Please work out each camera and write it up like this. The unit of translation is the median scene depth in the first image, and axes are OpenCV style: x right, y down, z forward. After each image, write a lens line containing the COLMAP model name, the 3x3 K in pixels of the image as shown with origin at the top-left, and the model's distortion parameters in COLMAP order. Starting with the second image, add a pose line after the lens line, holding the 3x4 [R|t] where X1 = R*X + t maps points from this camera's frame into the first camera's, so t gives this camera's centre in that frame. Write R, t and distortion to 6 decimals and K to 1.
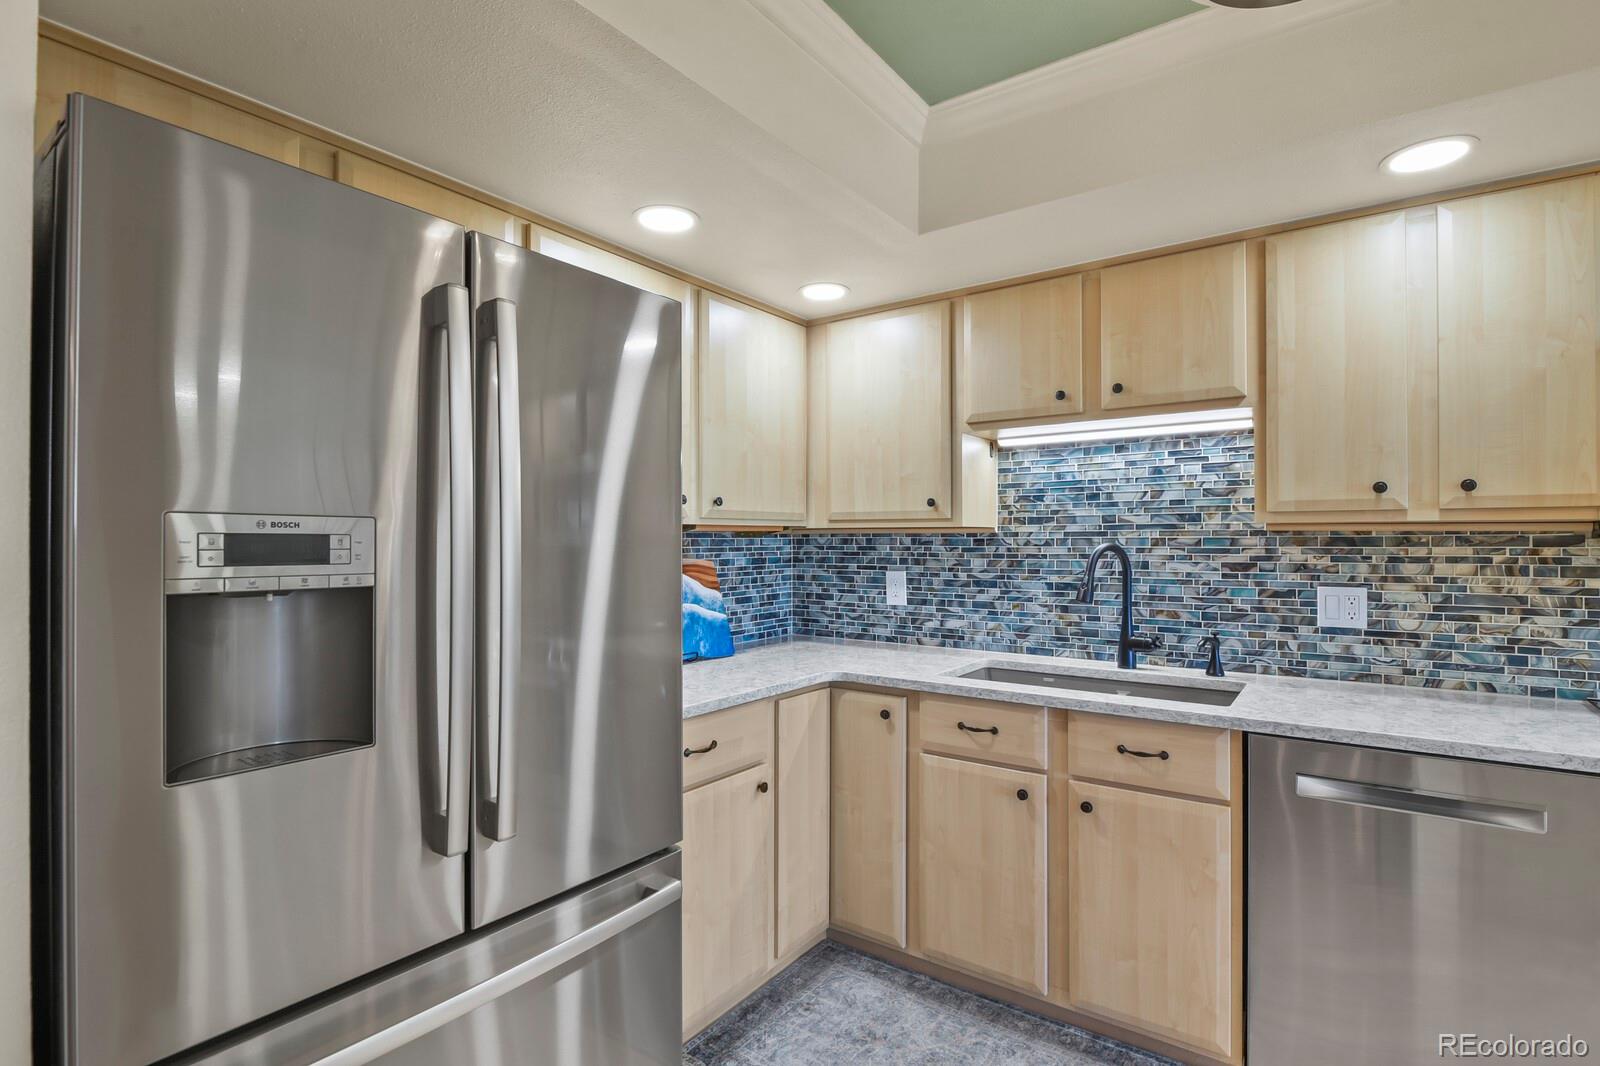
lens RADIAL K [[778.0, 0, 796.5], [0, 778.0, 537.0], [0, 0, 1]] dist [-0.005417, -0.005267]
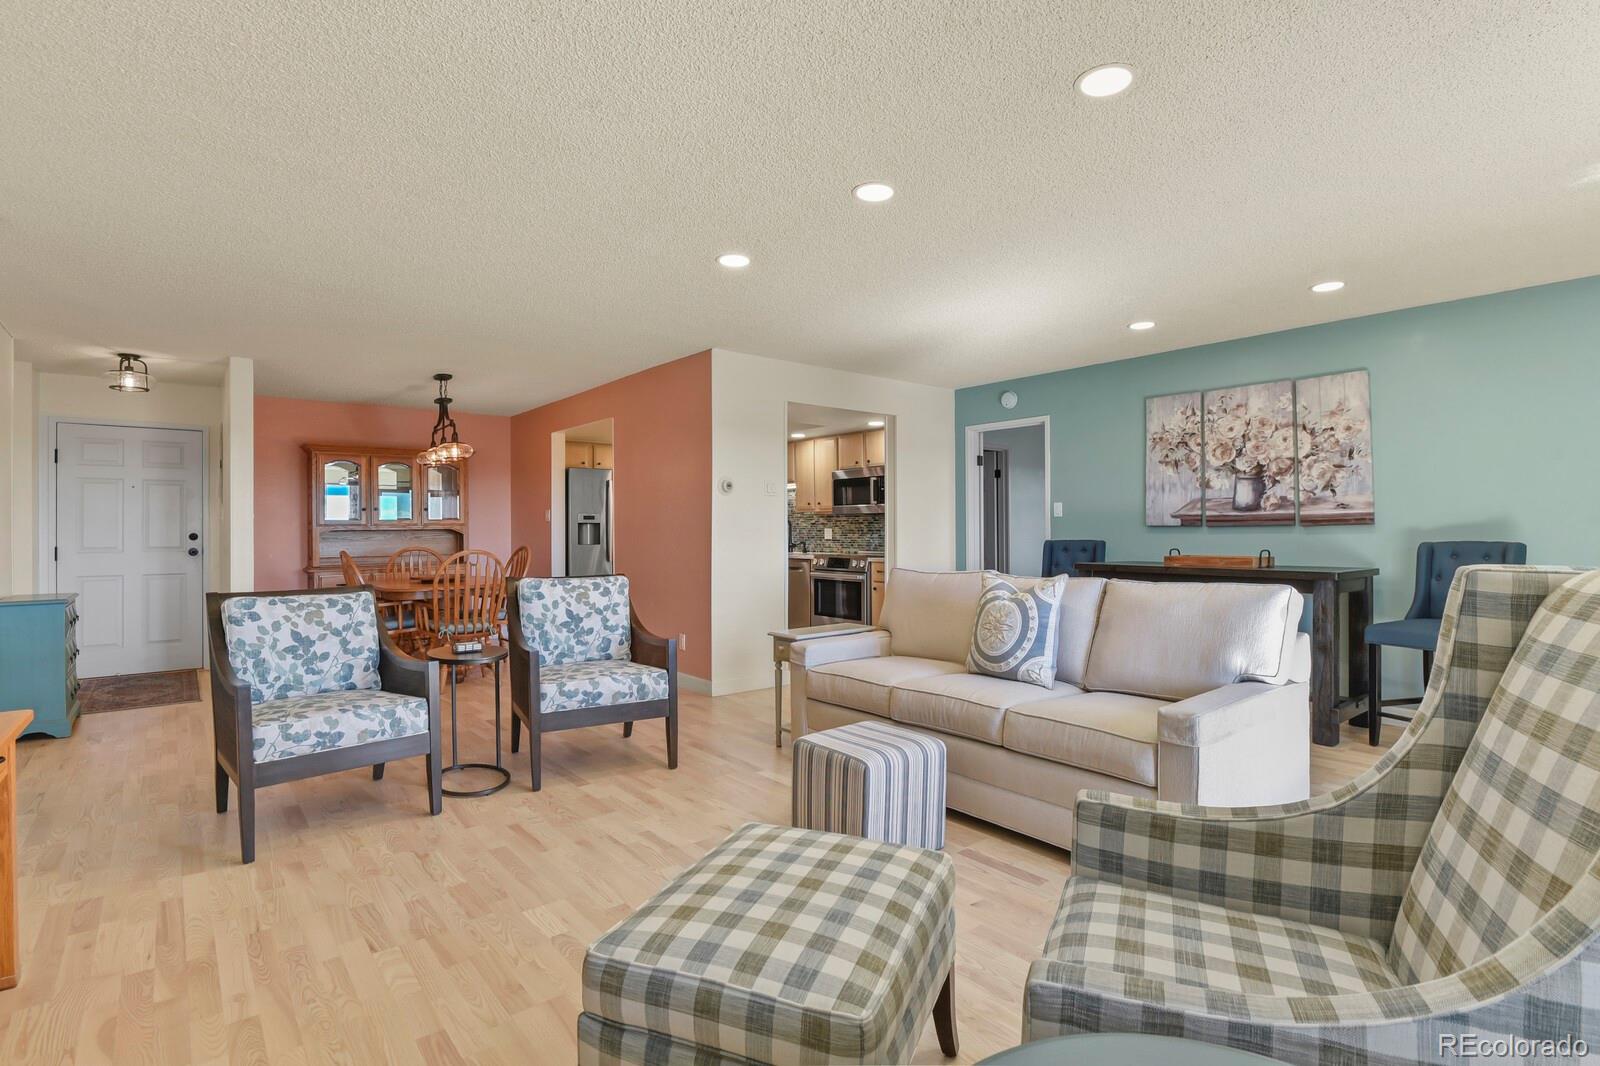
lens RADIAL K [[778.0, 0, 800.2], [0, 778.0, 529.0], [0, 0, 1]] dist [-0.005417, -0.005267]
pose [[0.962322, -0.003964, -0.271883, 1.489448], [0.004792, 0.999986, 0.002381, 0.052658], [0.271869, -0.003594, 0.962328, -2.528158]]
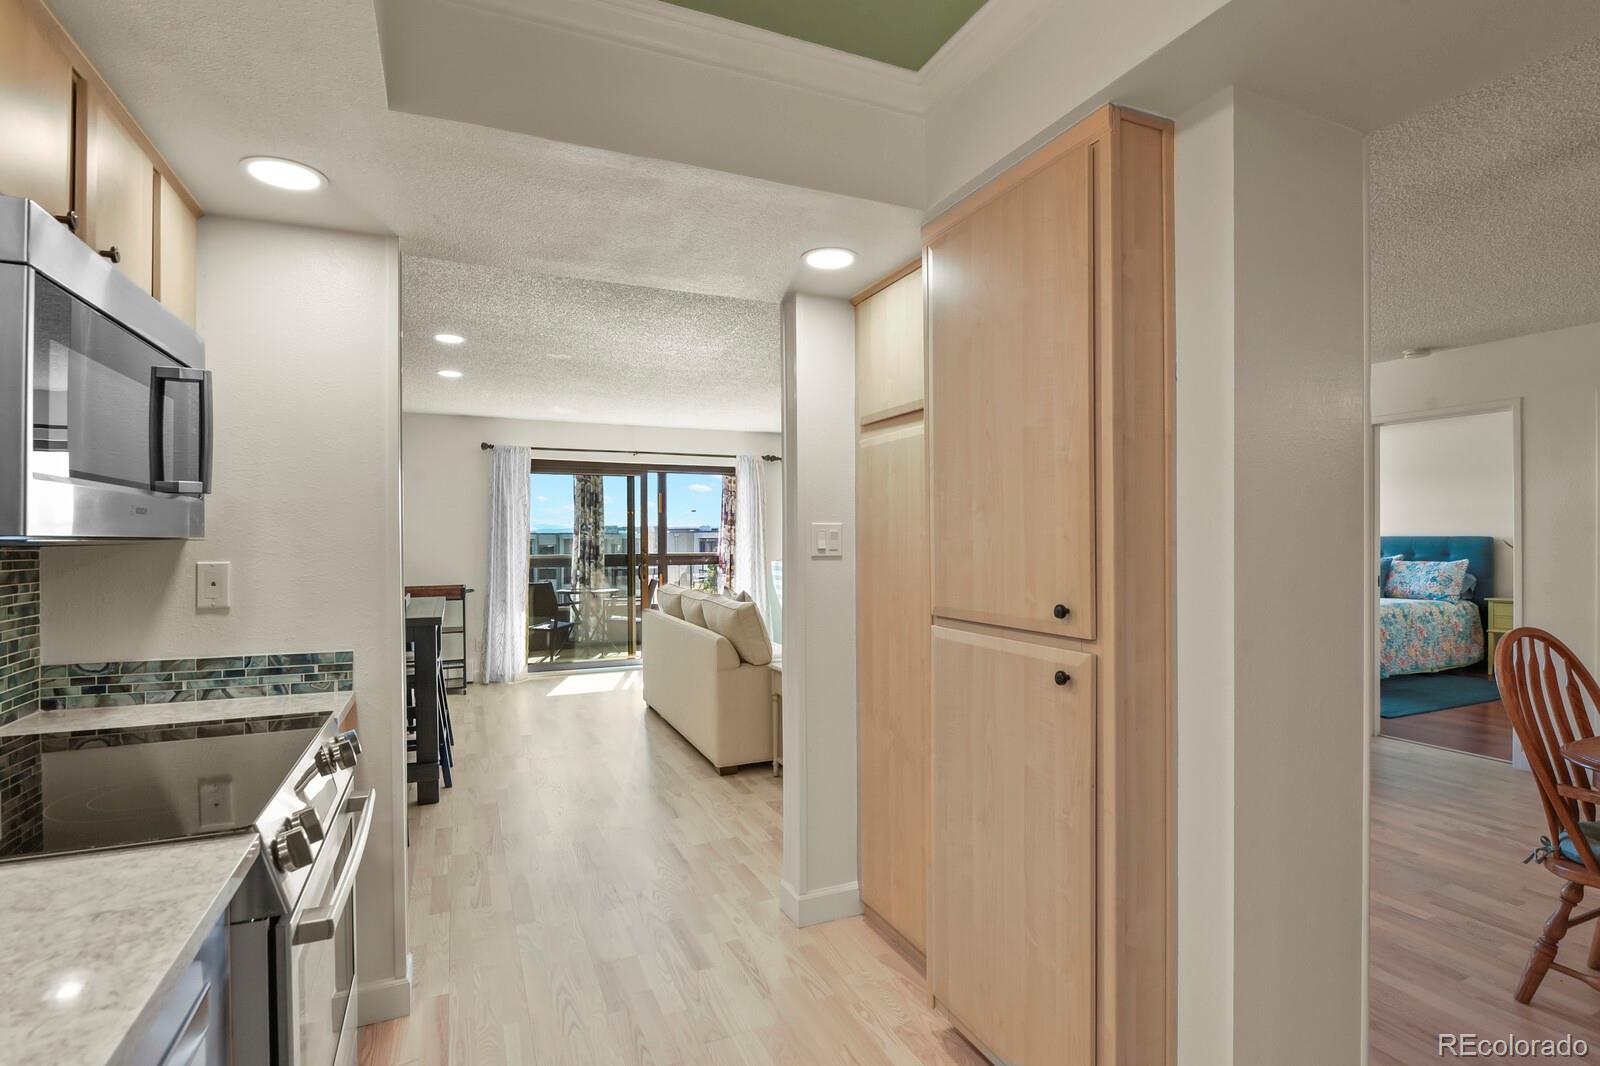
lens RADIAL K [[778.0, 0, 801.6], [0, 778.0, 537.5], [0, 0, 1]] dist [-0.005417, -0.005267]
pose [[-0.860214, 0.004676, 0.509912, 0.161996], [0.002359, 0.999984, -0.005190, 0.002993], [-0.509928, -0.003262, -0.860211, 0.804667]]
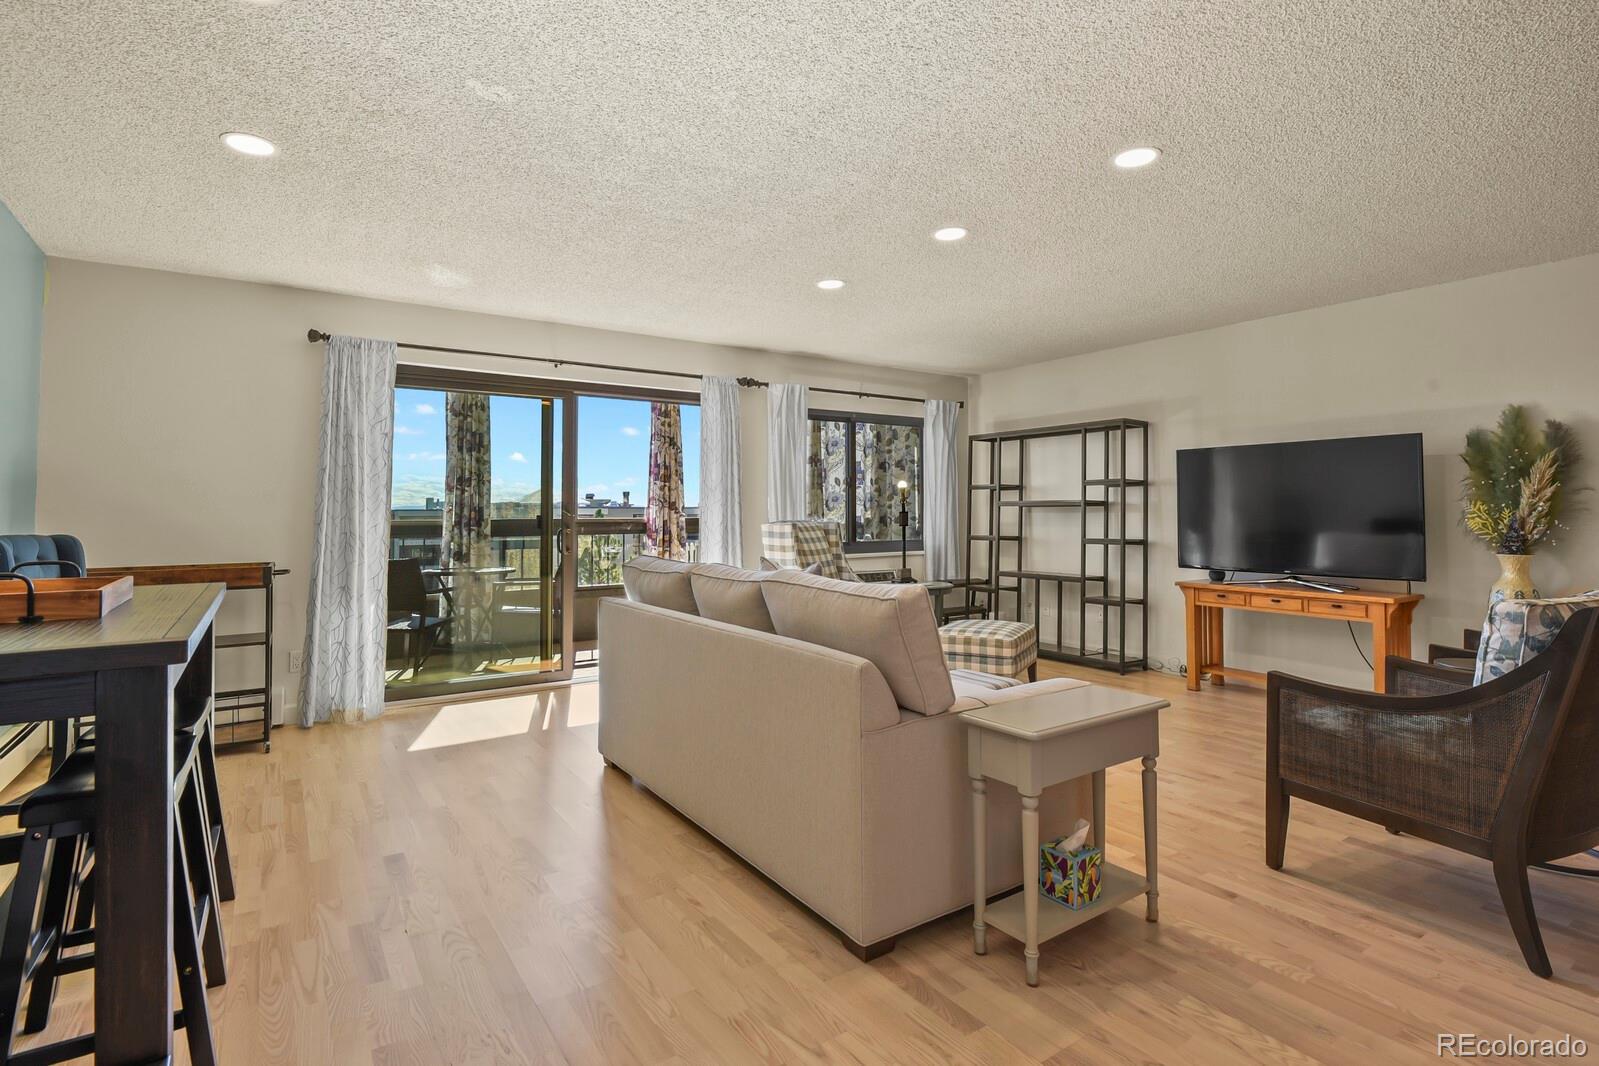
lens RADIAL K [[777.5, 0, 801.7], [0, 777.5, 482.2], [0, 0, 1]] dist [-0.005417, -0.005267]
pose [[-0.938963, 0.019948, 0.343438, 1.012007], [0.003866, 0.998866, -0.047447, 0.069839], [-0.343995, -0.043223, -0.937976, 0.175668]]
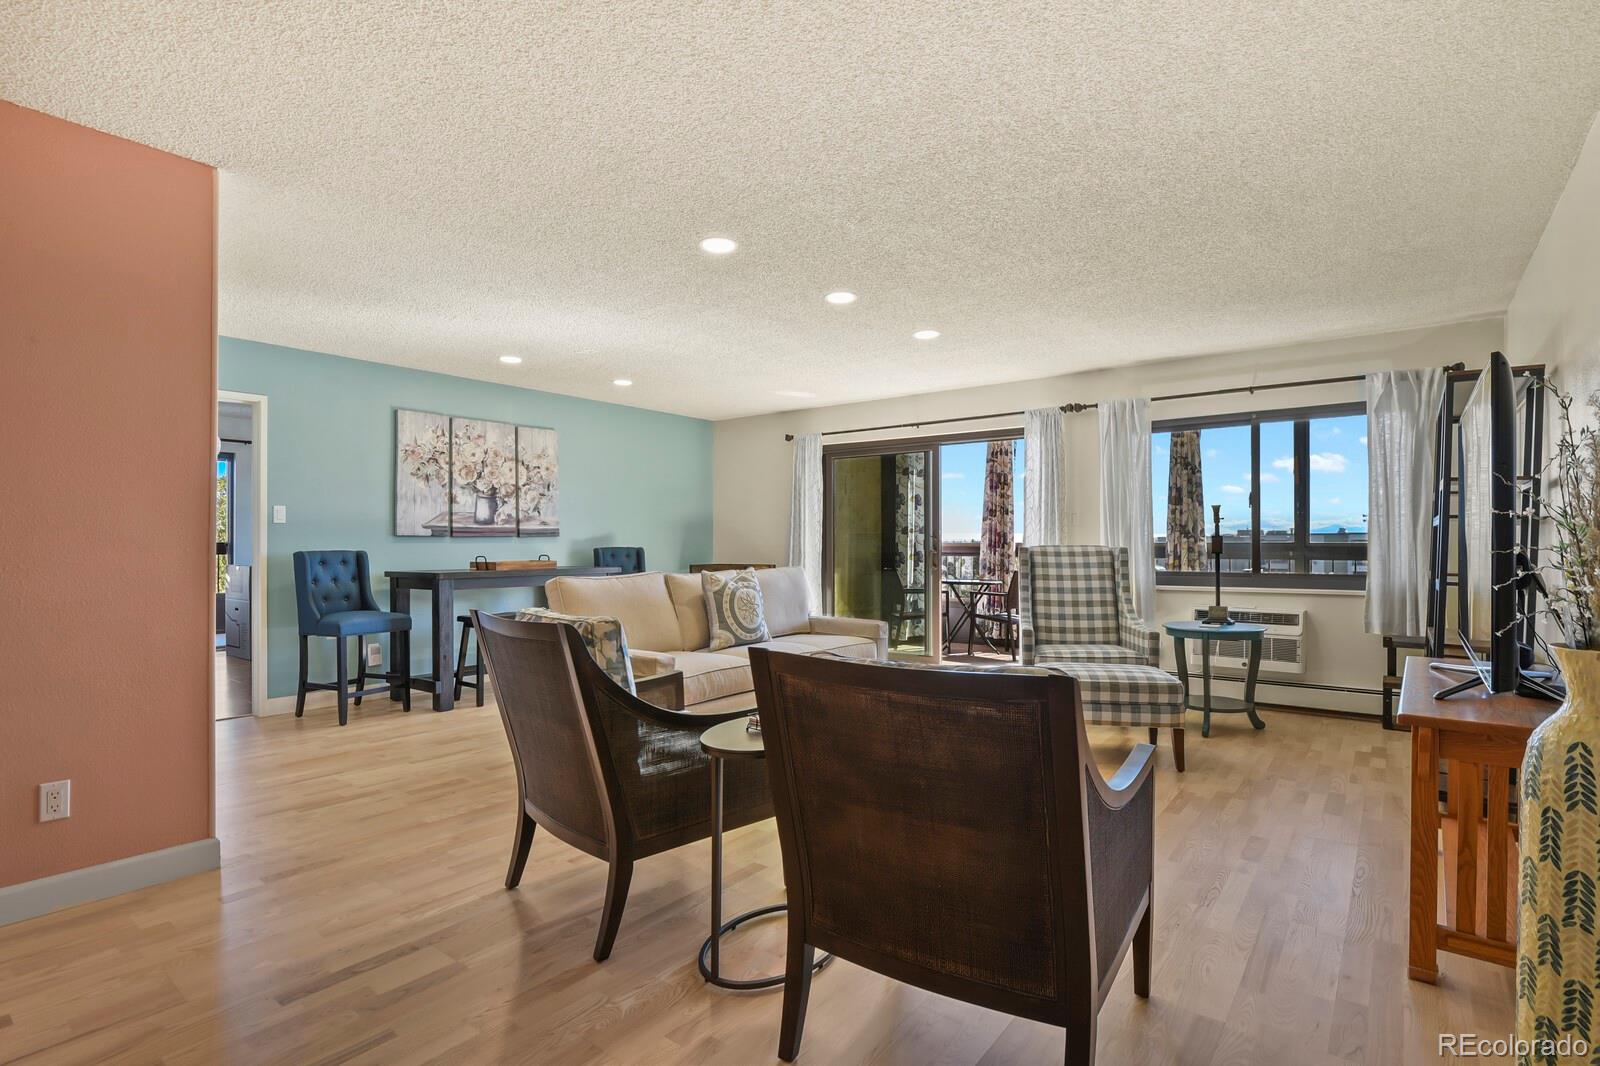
lens RADIAL K [[778.0, 0, 806.5], [0, 778.0, 536.3], [0, 0, 1]] dist [-0.005417, -0.005267]
pose [[0.038716, 0.006903, 0.999226, -0.481983], [-0.005322, 0.999963, -0.006702, 0.065743], [-0.999236, -0.005058, 0.038752, -1.300337]]
